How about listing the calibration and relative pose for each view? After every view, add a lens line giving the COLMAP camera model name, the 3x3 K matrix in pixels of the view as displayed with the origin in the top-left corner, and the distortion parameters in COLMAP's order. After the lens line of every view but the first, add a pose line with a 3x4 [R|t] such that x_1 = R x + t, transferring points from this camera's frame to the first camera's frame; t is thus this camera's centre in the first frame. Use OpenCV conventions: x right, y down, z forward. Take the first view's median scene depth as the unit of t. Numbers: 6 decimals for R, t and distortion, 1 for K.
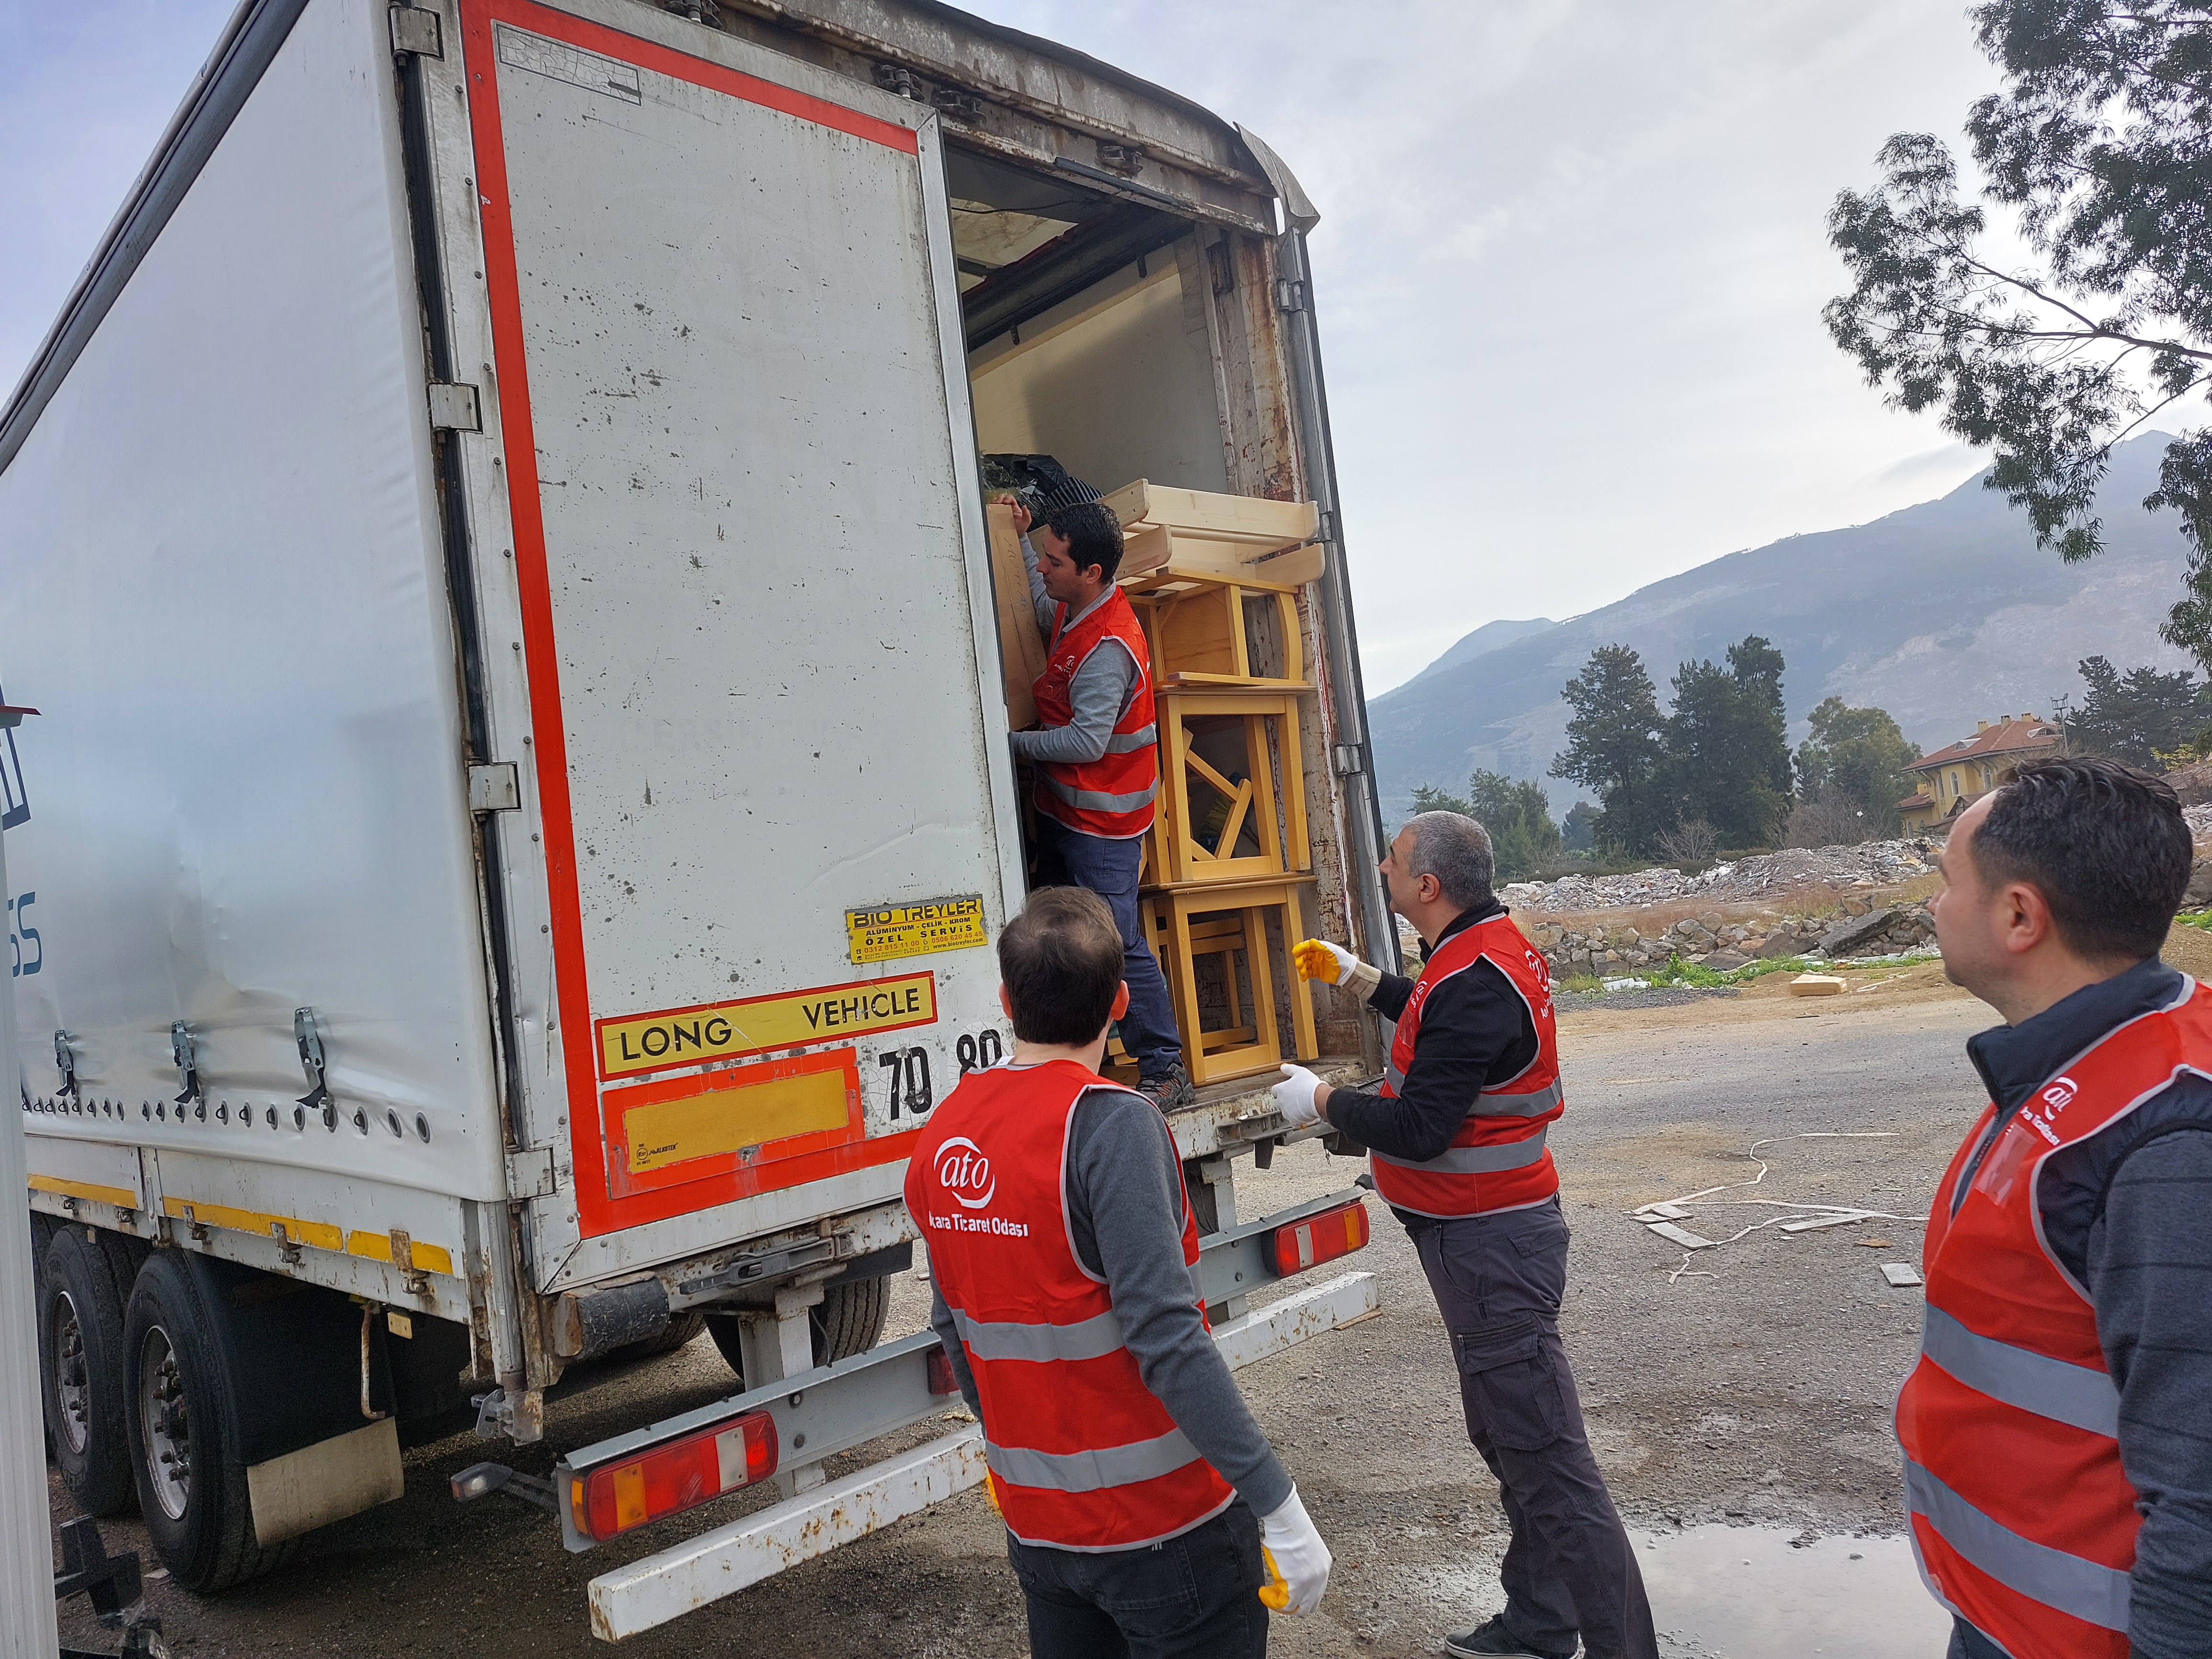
lens RADIAL K [[1649.2, 0, 1123.8], [0, 1649.2, 838.0], [0, 0, 1]] dist [0.123080, -0.163609]
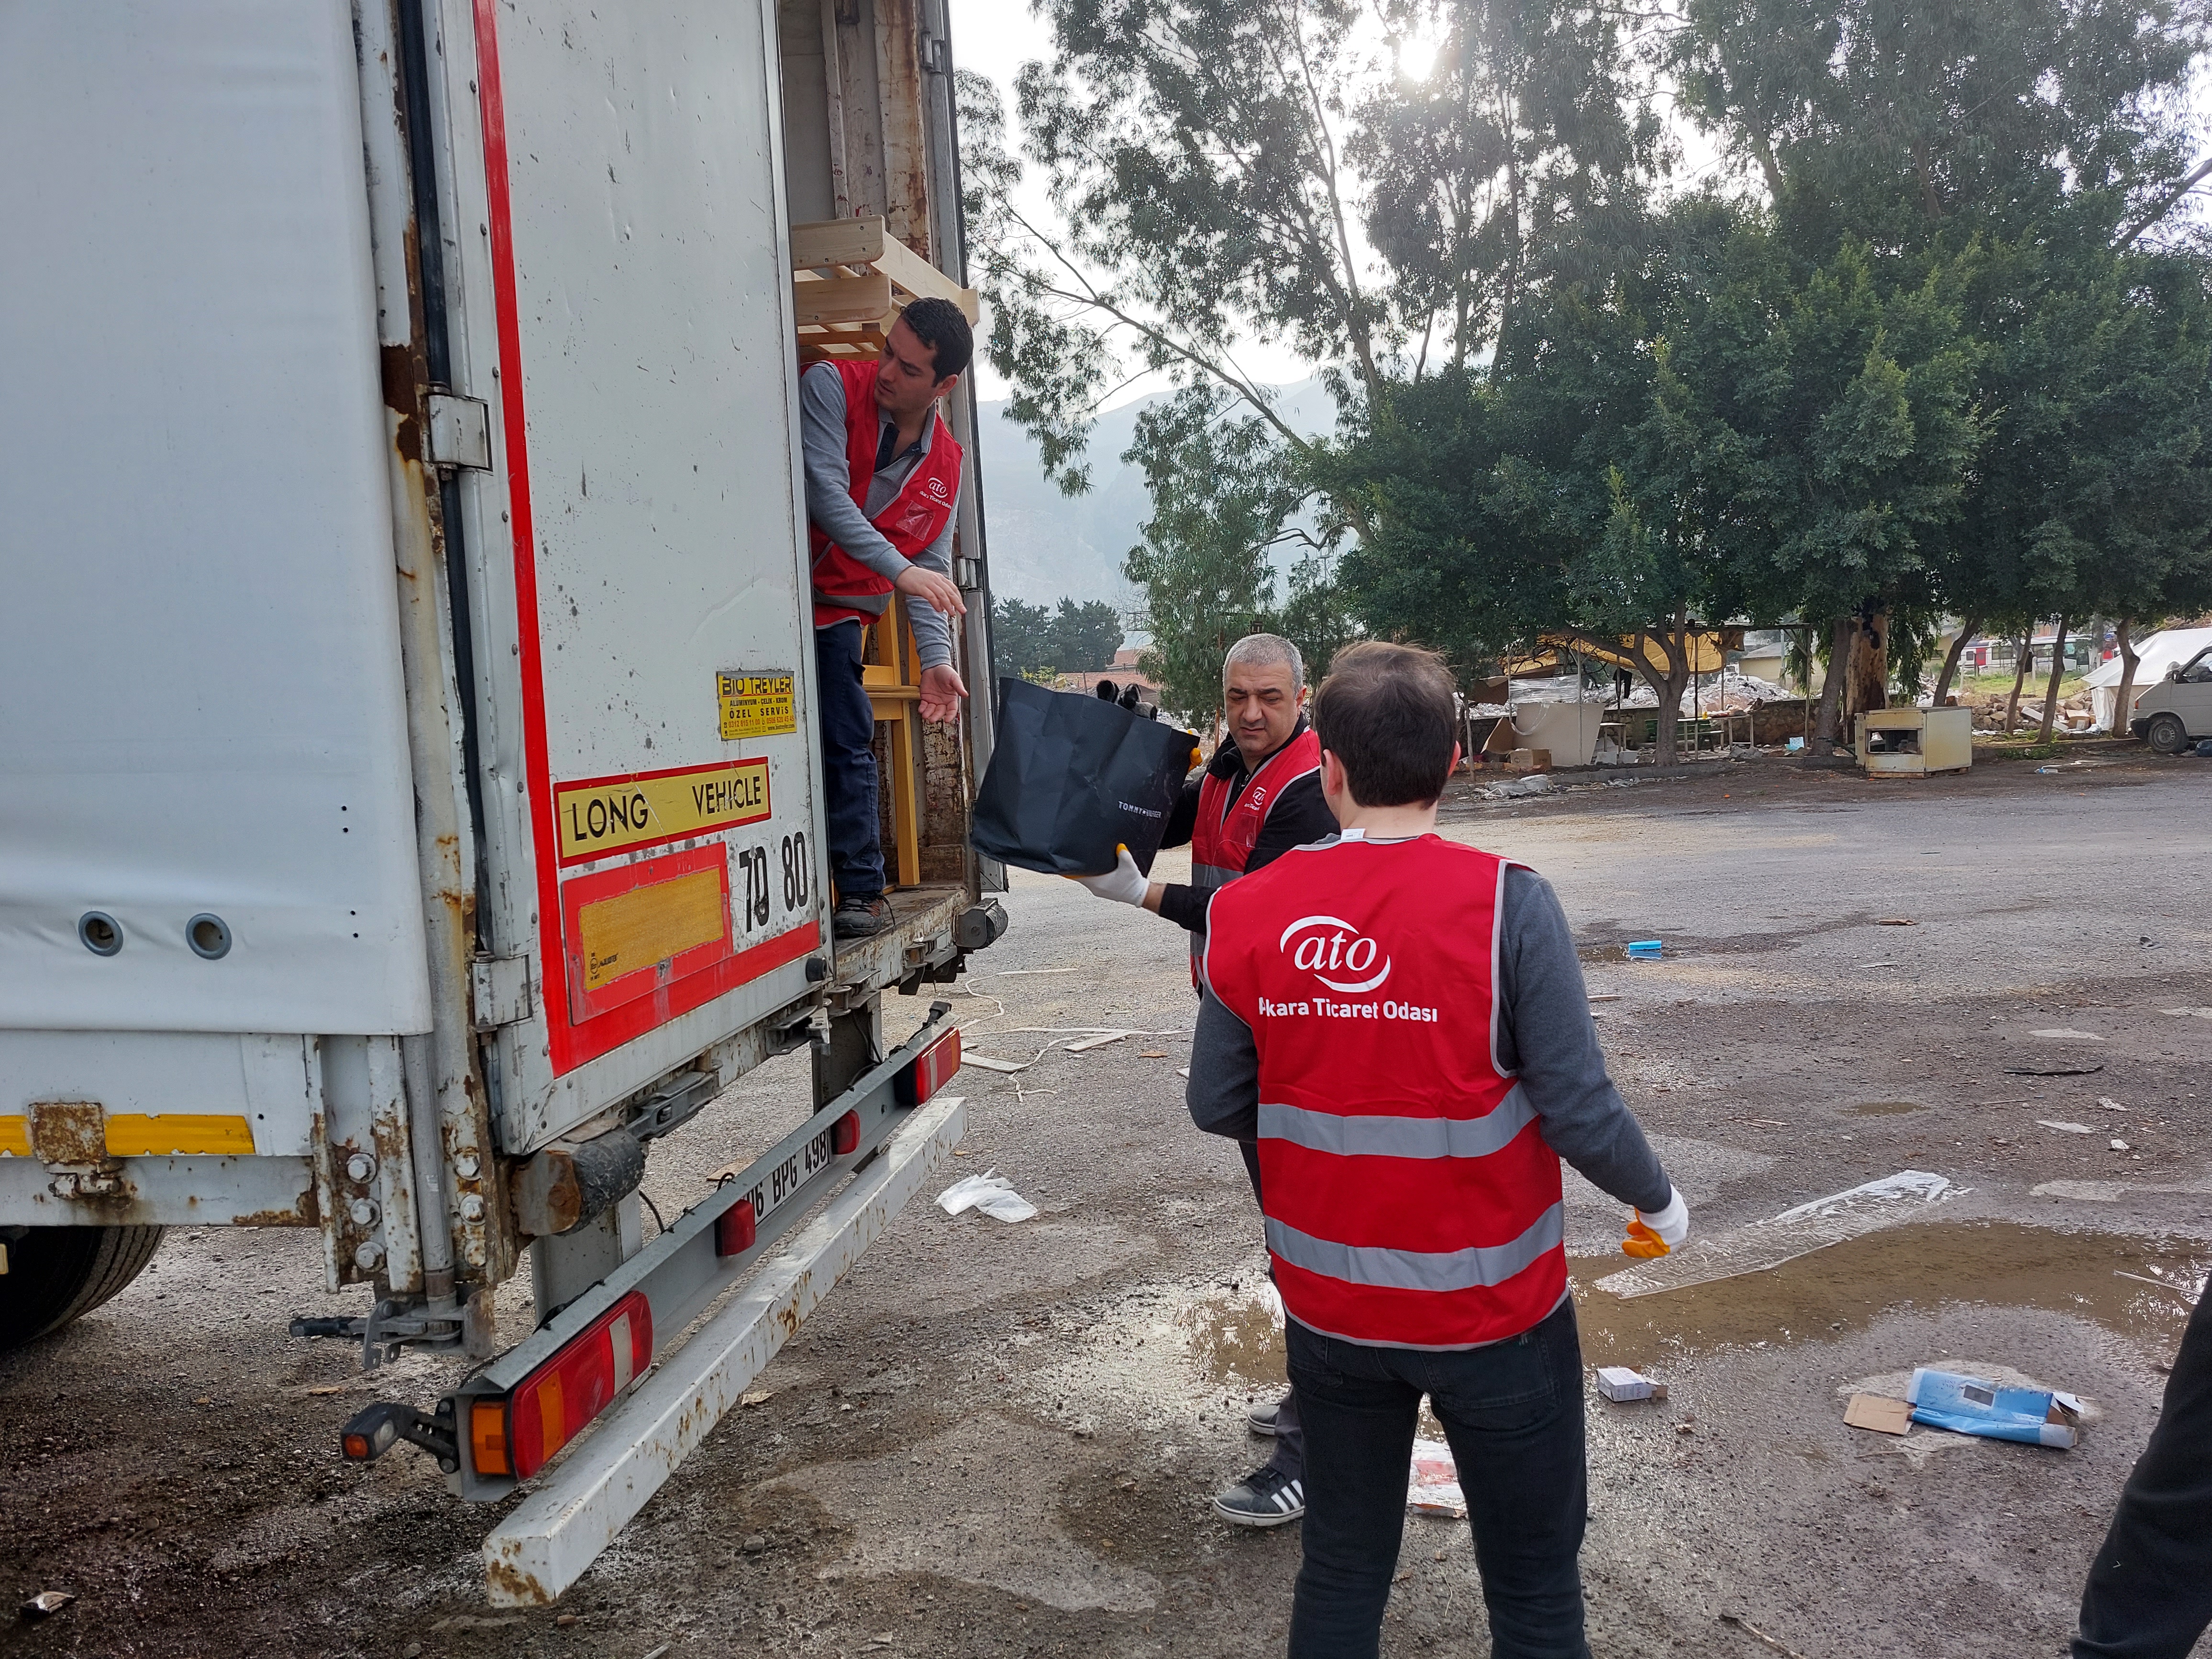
lens RADIAL K [[1649.2, 0, 1123.8], [0, 1649.2, 838.0], [0, 0, 1]] dist [0.123080, -0.163609]
pose [[0.766580, 0.034055, 0.641246, -0.396658], [-0.081157, 0.995723, 0.044139, 0.054013], [-0.637000, -0.085878, 0.766065, 0.190401]]
